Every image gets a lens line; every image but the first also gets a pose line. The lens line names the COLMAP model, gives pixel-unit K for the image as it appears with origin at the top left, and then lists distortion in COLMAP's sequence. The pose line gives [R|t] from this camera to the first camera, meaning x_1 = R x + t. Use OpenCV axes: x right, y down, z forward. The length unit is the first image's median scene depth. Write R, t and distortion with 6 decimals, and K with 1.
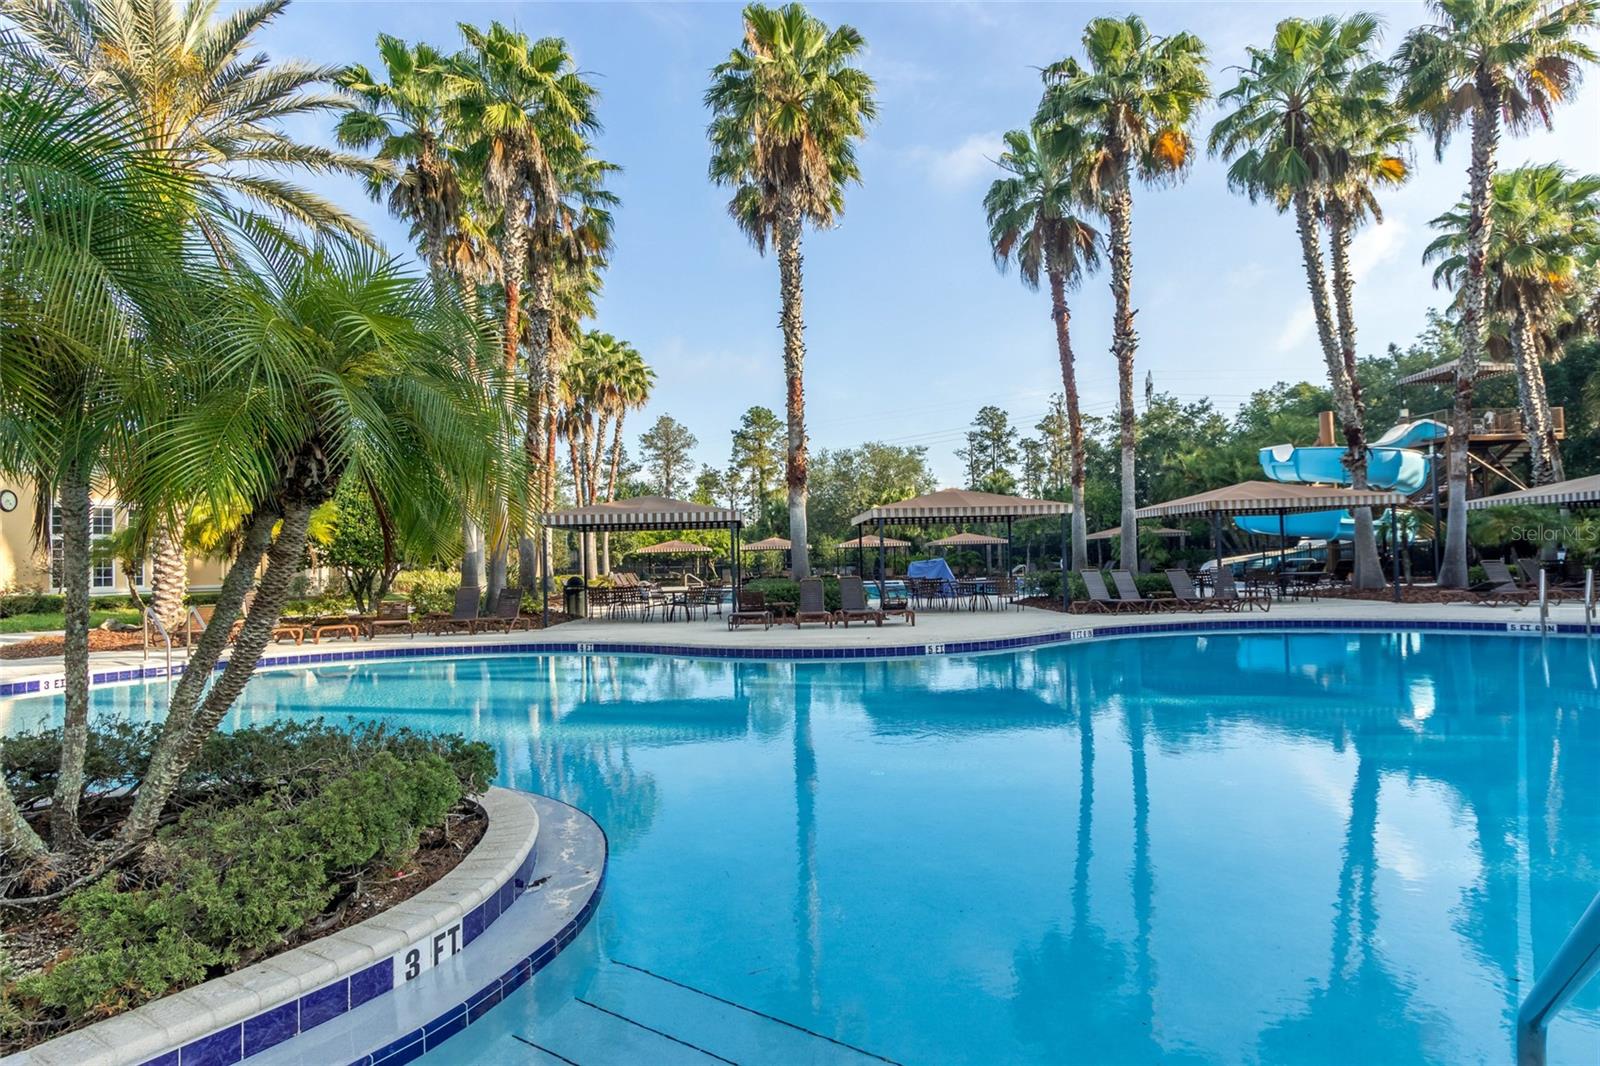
lens RADIAL K [[817.7, 0, 806.6], [0, 817.7, 549.8], [0, 0, 1]] dist [0.002598, -0.001439]
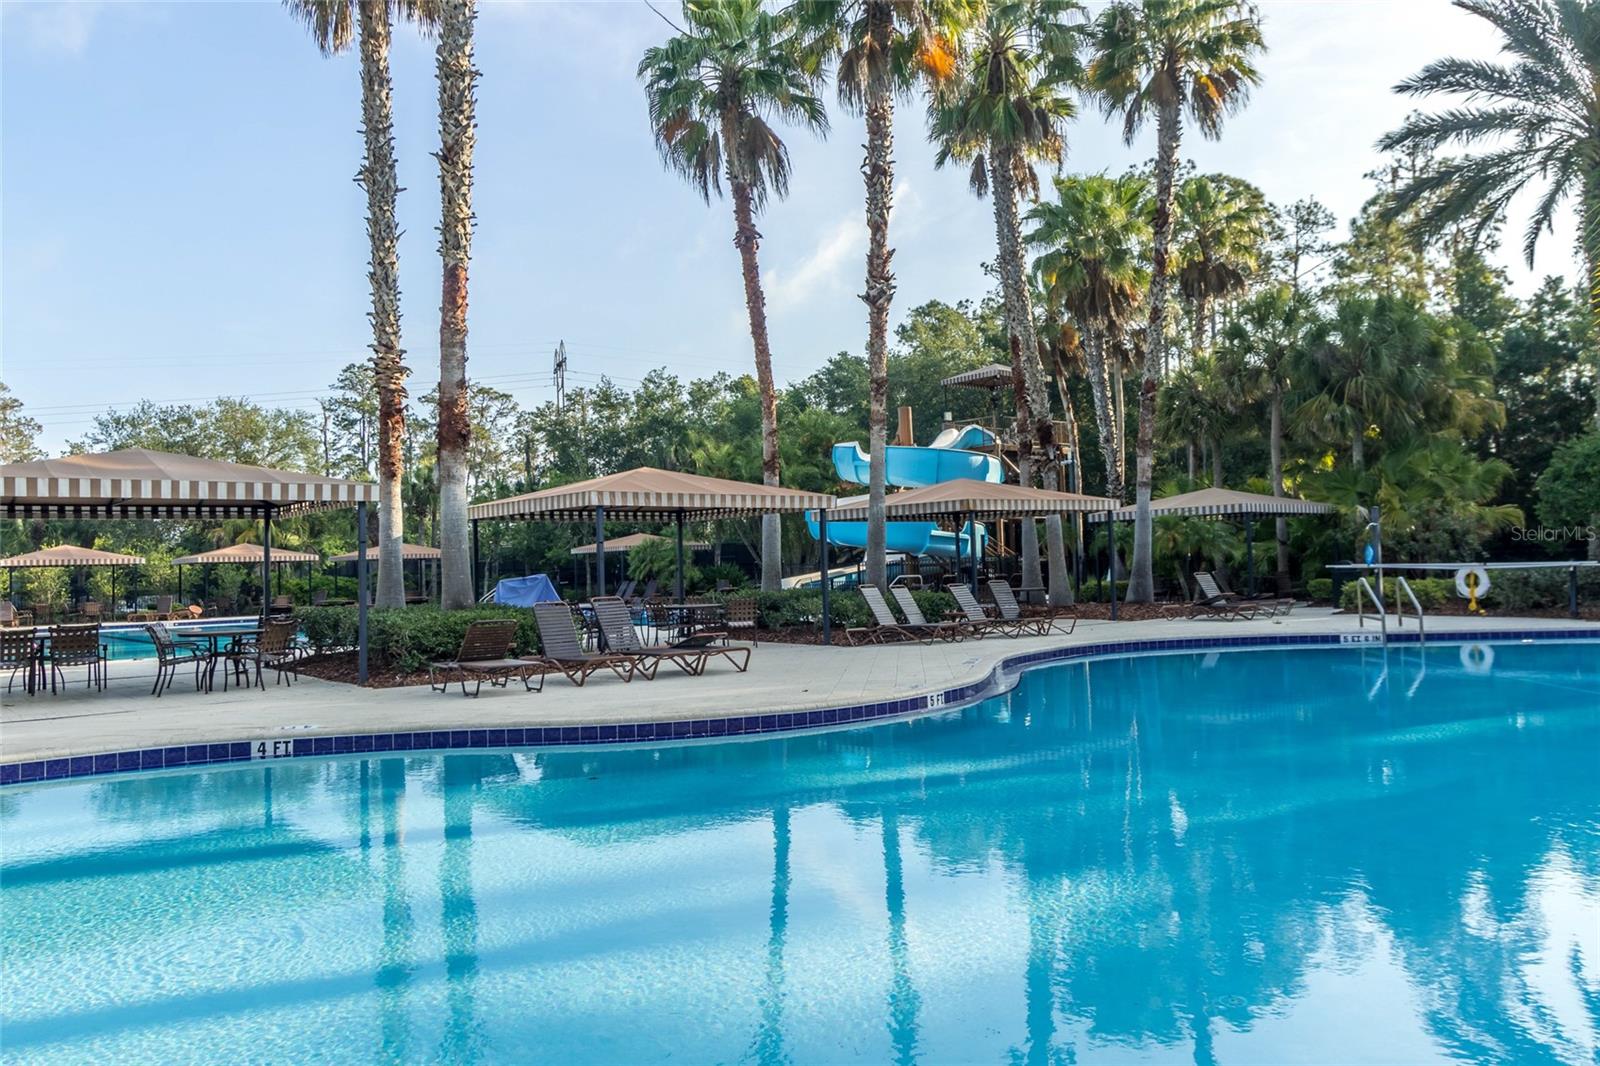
lens RADIAL K [[1115.5, 0, 799.0], [0, 1115.5, 520.4], [0, 0, 1]] dist [-0.007888, -0.000008]
pose [[0.815433, 0.024520, 0.578331, -0.254854], [0.001354, 0.999019, -0.044264, 0.008083], [-0.578849, 0.036878, 0.814600, 0.191482]]
